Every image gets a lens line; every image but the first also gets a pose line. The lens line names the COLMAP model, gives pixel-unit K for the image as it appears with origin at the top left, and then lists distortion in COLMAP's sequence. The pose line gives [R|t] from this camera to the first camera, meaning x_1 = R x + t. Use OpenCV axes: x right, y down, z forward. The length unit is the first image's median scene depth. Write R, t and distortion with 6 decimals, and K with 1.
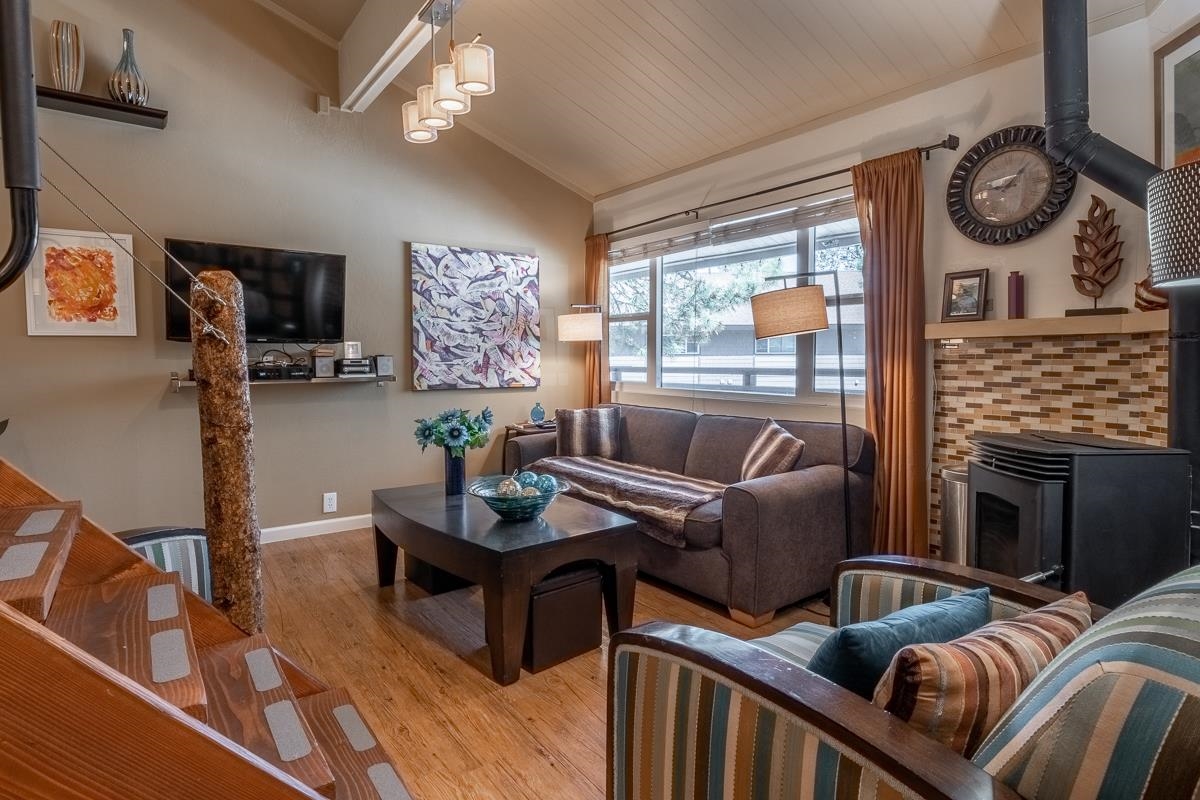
lens RADIAL K [[636.8, 0, 597.6], [0, 636.8, 383.6], [0, 0, 1]] dist [-0.000940, 0.000431]
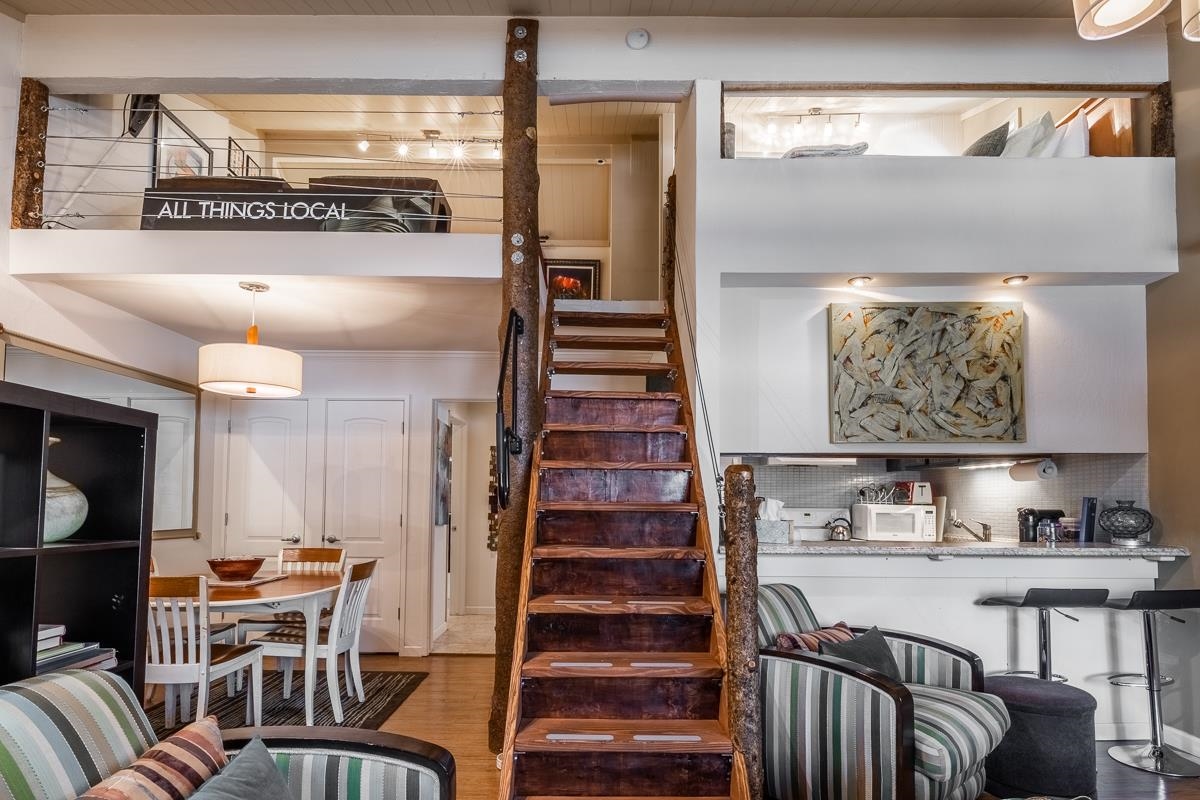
lens RADIAL K [[622.4, 0, 590.6], [0, 622.4, 479.2], [0, 0, 1]] dist [-0.001935, -0.000652]
pose [[-0.584139, -0.035354, -0.810883, 0.354157], [-0.042077, 0.999027, -0.013246, -0.056229], [0.810562, 0.026381, -0.585058, 0.787797]]
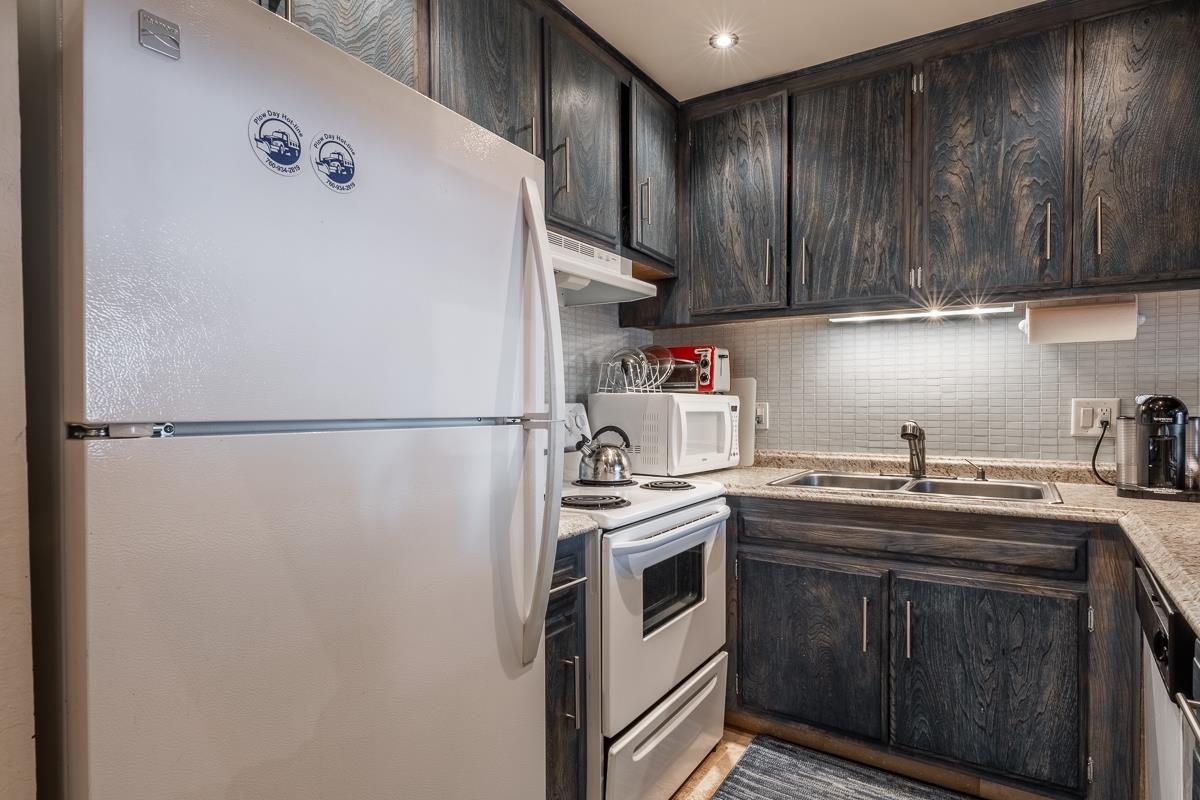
lens RADIAL K [[641.4, 0, 600.0], [0, 641.4, 400.0], [0, 0, 1]] dist [0.000890, -0.000640]
pose [[0.362040, -0.004803, -0.932150, -0.754087], [-0.036534, 0.999145, -0.019338, -0.016996], [0.931446, 0.041056, 0.361555, 0.092712]]
